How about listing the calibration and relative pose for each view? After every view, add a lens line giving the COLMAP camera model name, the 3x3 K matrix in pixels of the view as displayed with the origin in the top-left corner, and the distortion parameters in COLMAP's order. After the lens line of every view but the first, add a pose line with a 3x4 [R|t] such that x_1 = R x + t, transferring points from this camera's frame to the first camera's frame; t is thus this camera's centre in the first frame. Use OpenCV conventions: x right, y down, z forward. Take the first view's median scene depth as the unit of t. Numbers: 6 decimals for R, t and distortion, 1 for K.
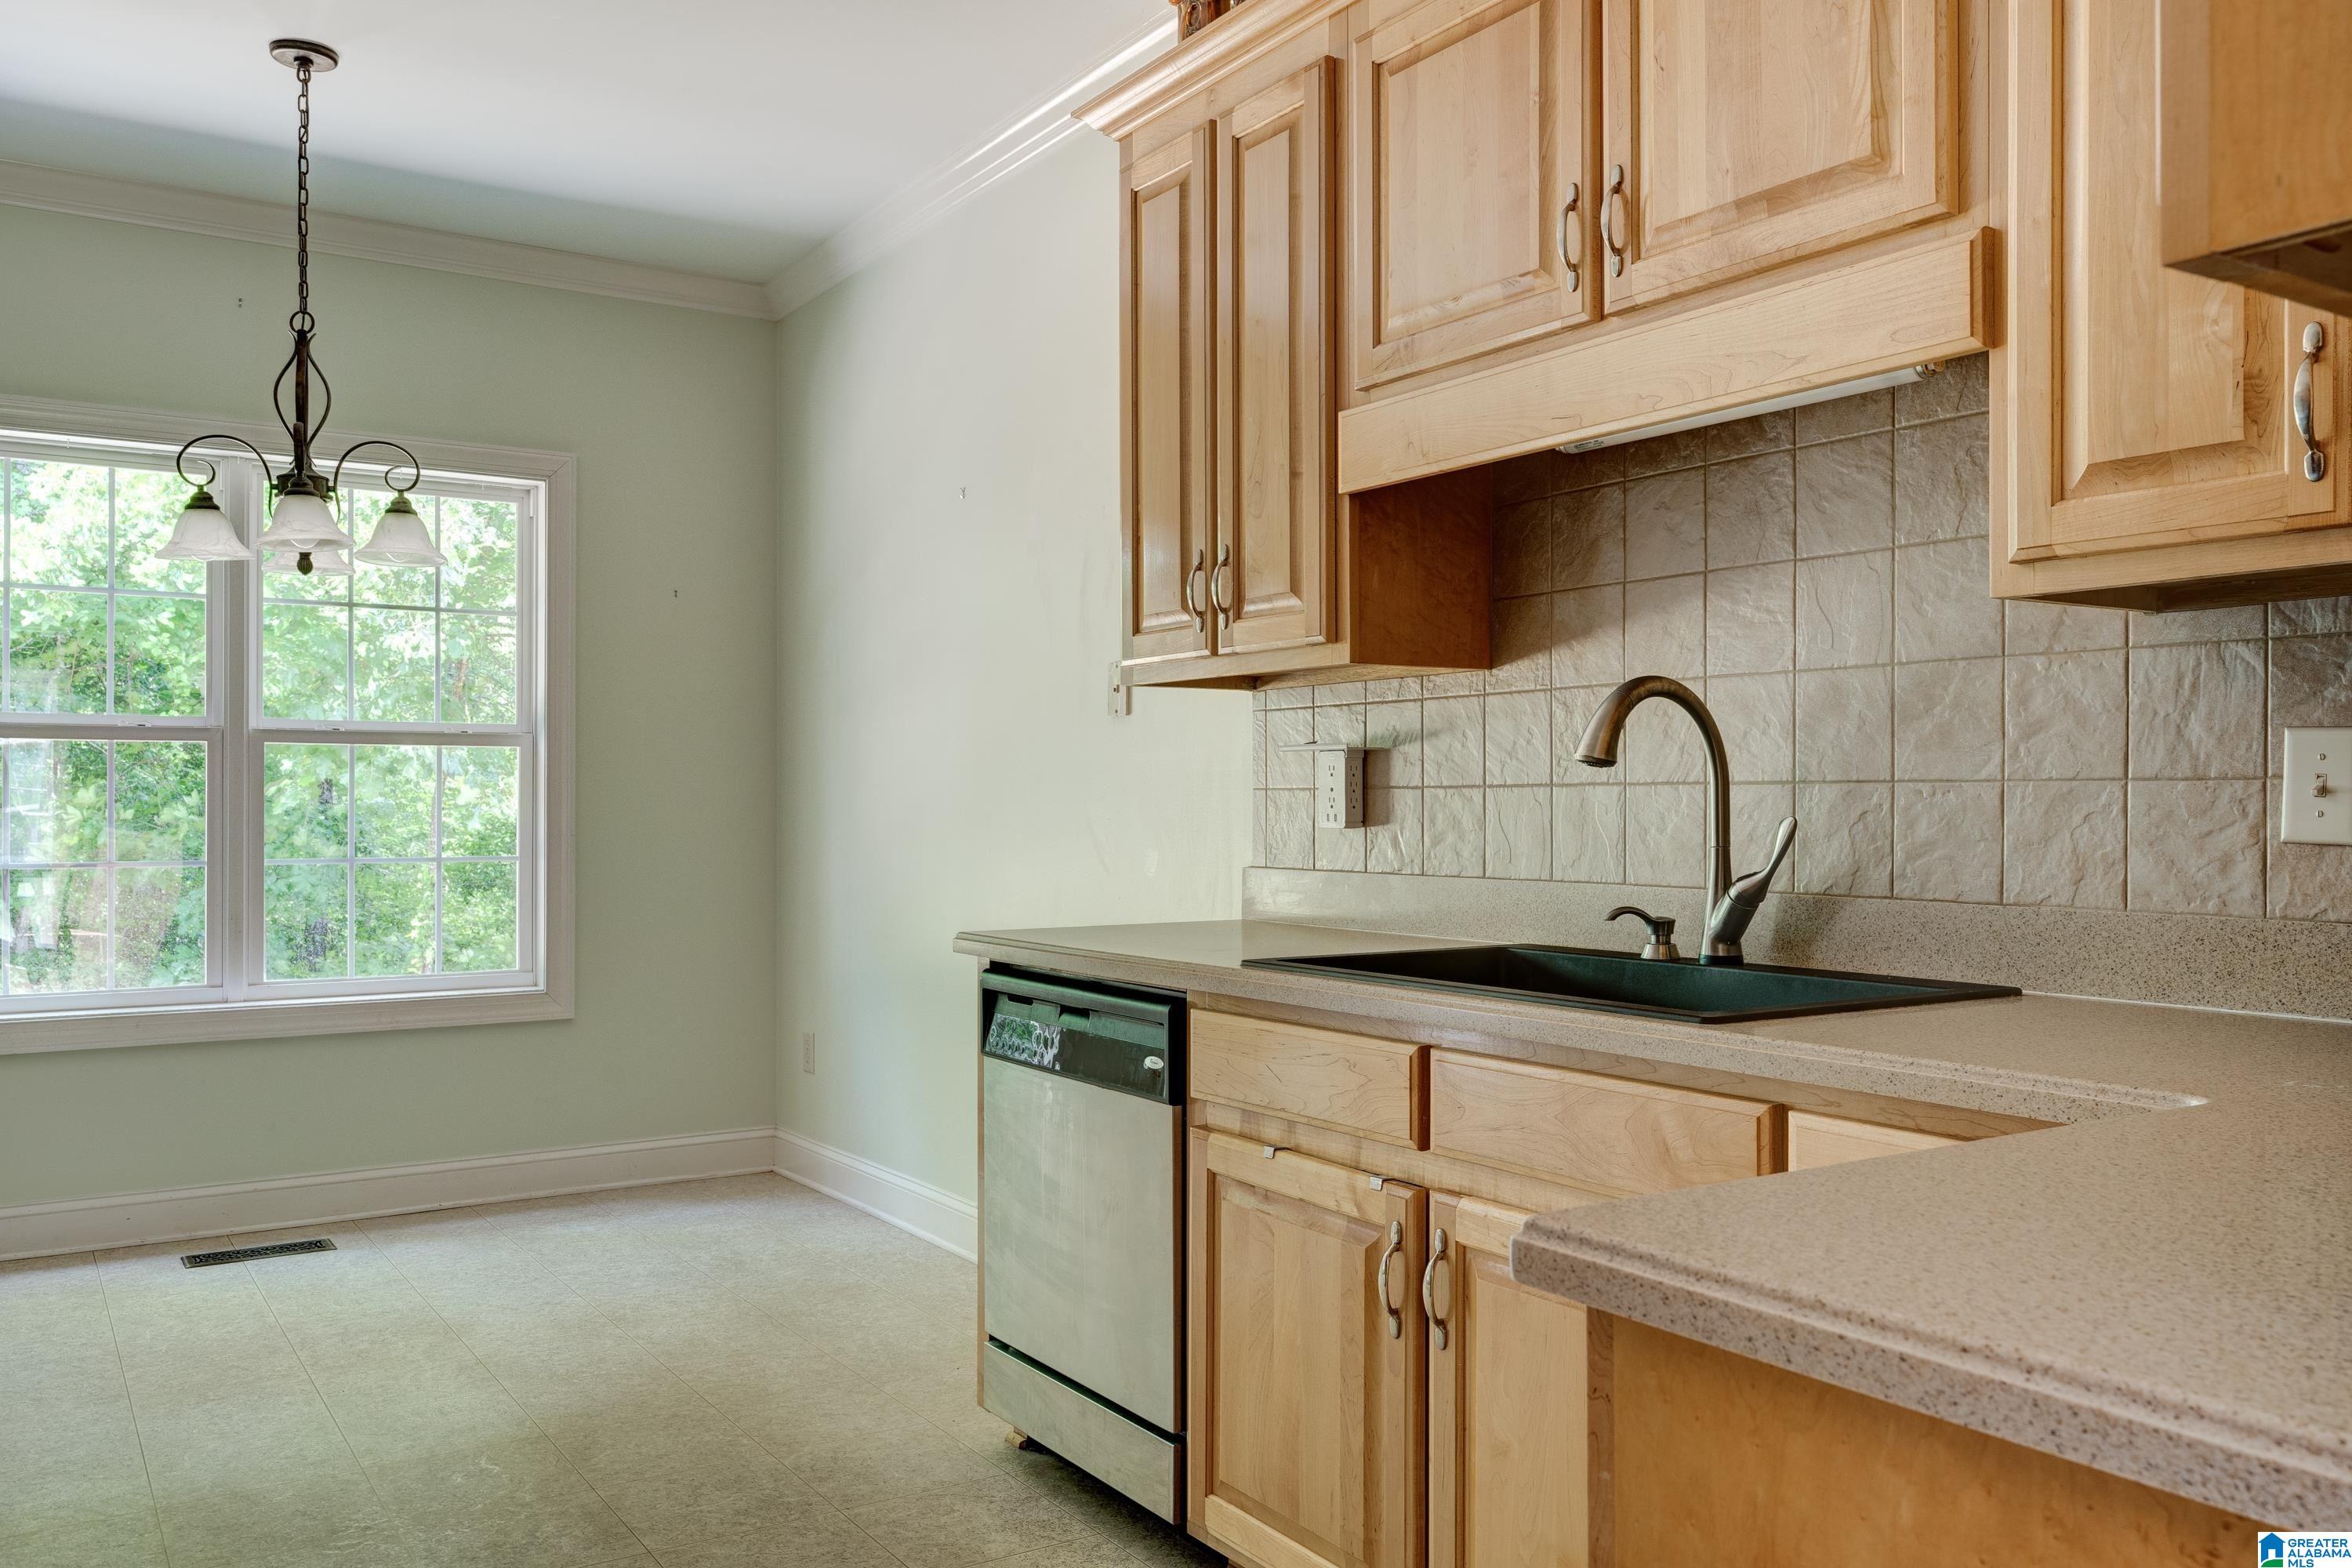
lens RADIAL K [[1871.8, 0, 1168.2], [0, 1871.8, 801.1], [0, 0, 1]] dist [0.009383, 0.005709]
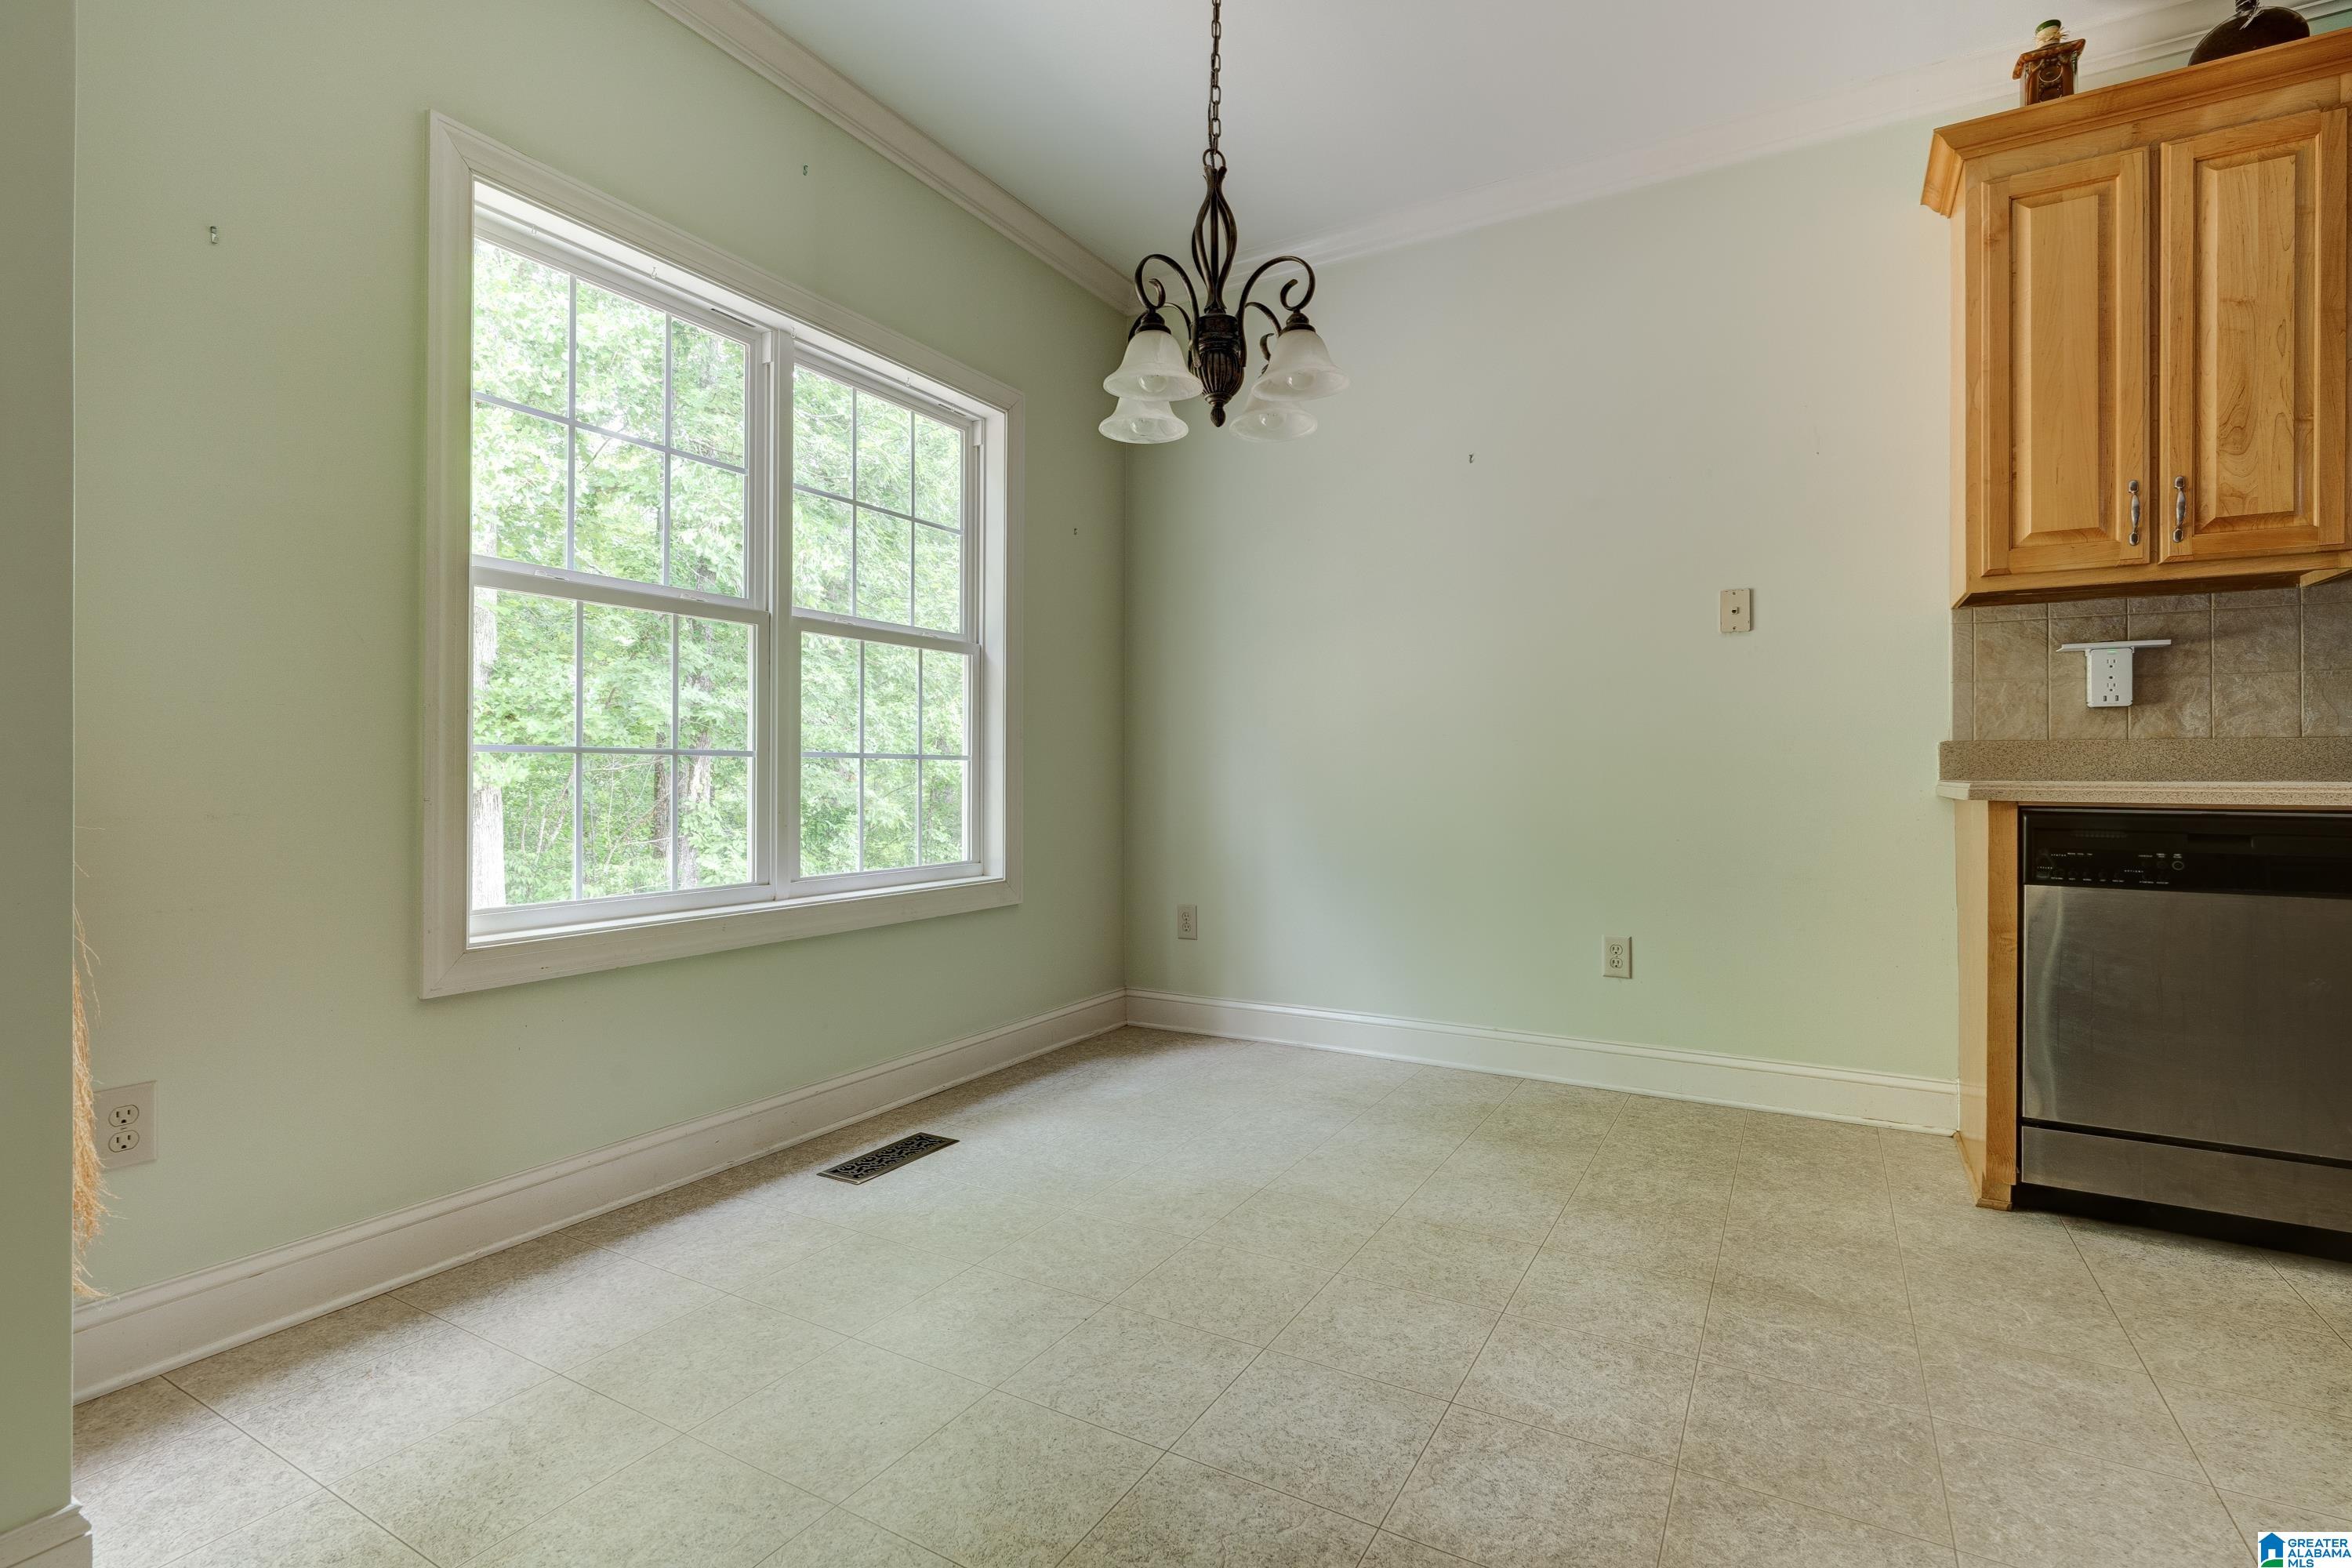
lens RADIAL K [[1102.6, 0, 1188.4], [0, 1102.6, 758.9], [0, 0, 1]] dist [-0.007211, 0.002592]
pose [[0.881003, 0.011465, 0.472972, -0.658912], [-0.005513, 0.999887, -0.013969, 0.047470], [-0.473079, 0.009699, 0.880967, 0.458519]]
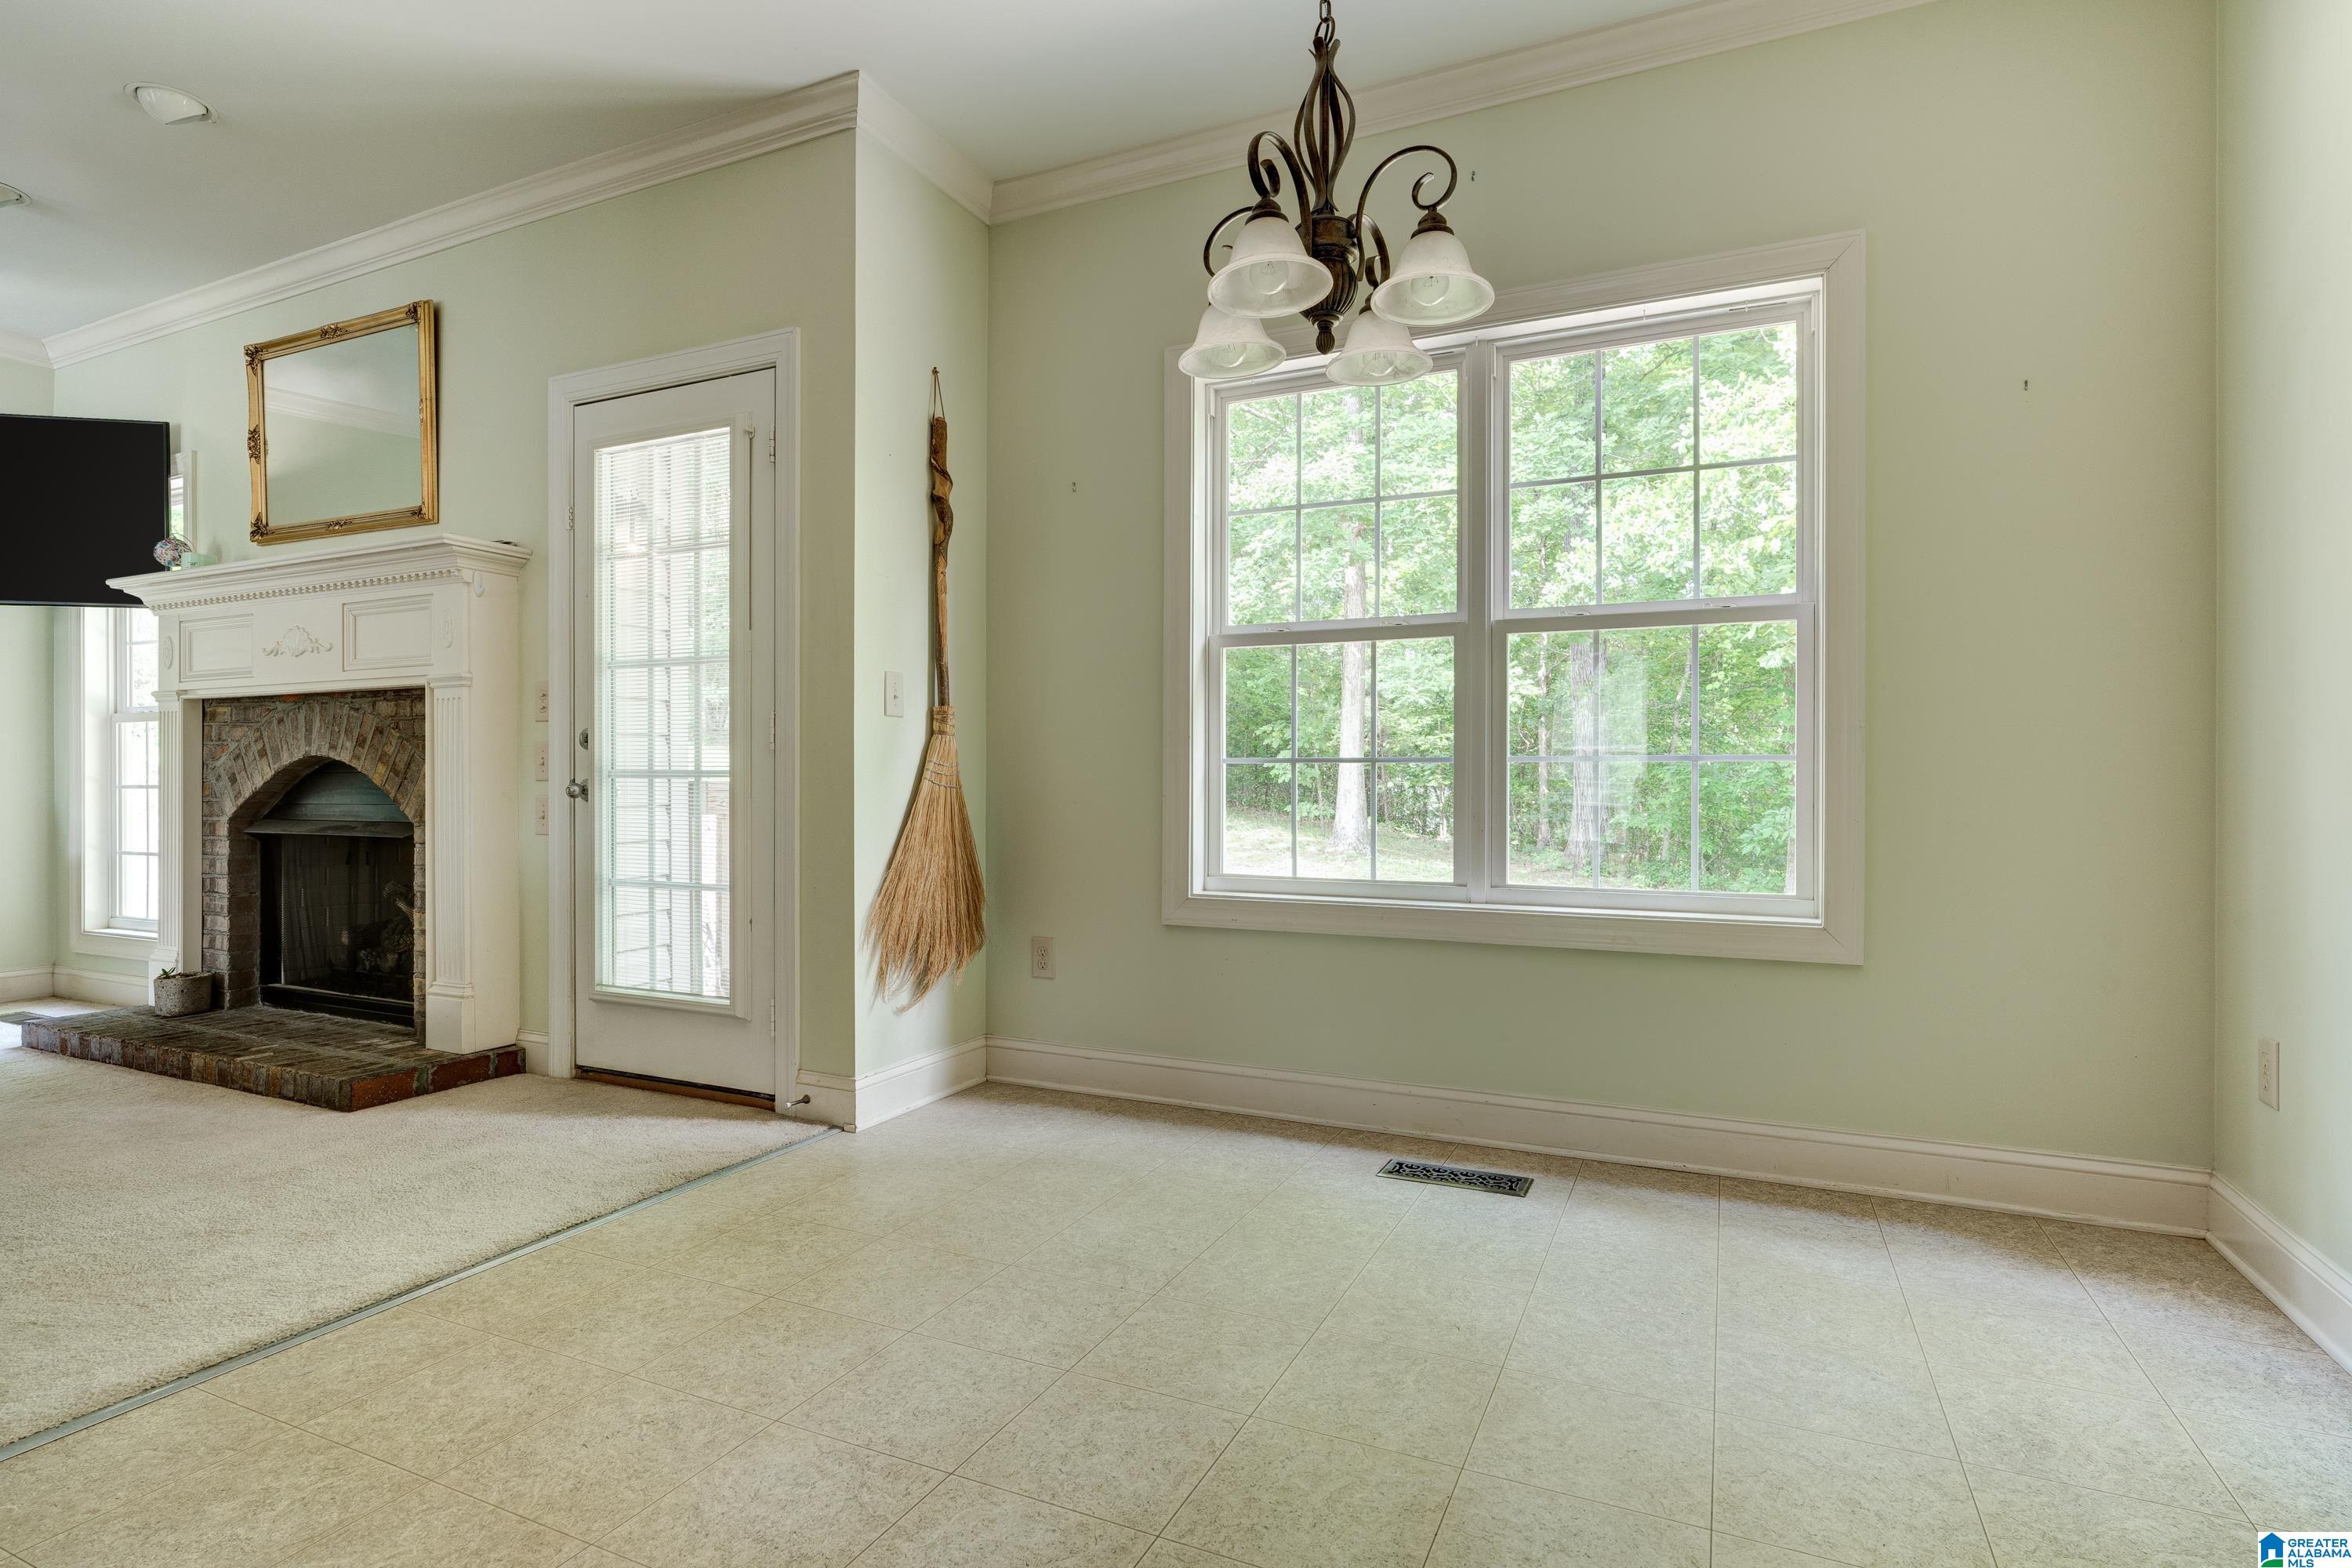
lens RADIAL K [[1190.7, 0, 1171.8], [0, 1190.7, 776.4], [0, 0, 1]] dist [-0.006174, 0.001091]
pose [[0.535403, 0.002045, -0.844594, -0.070148], [-0.003710, 0.999993, 0.000070, 0.047879], [0.844589, 0.003096, 0.535407, 0.607551]]
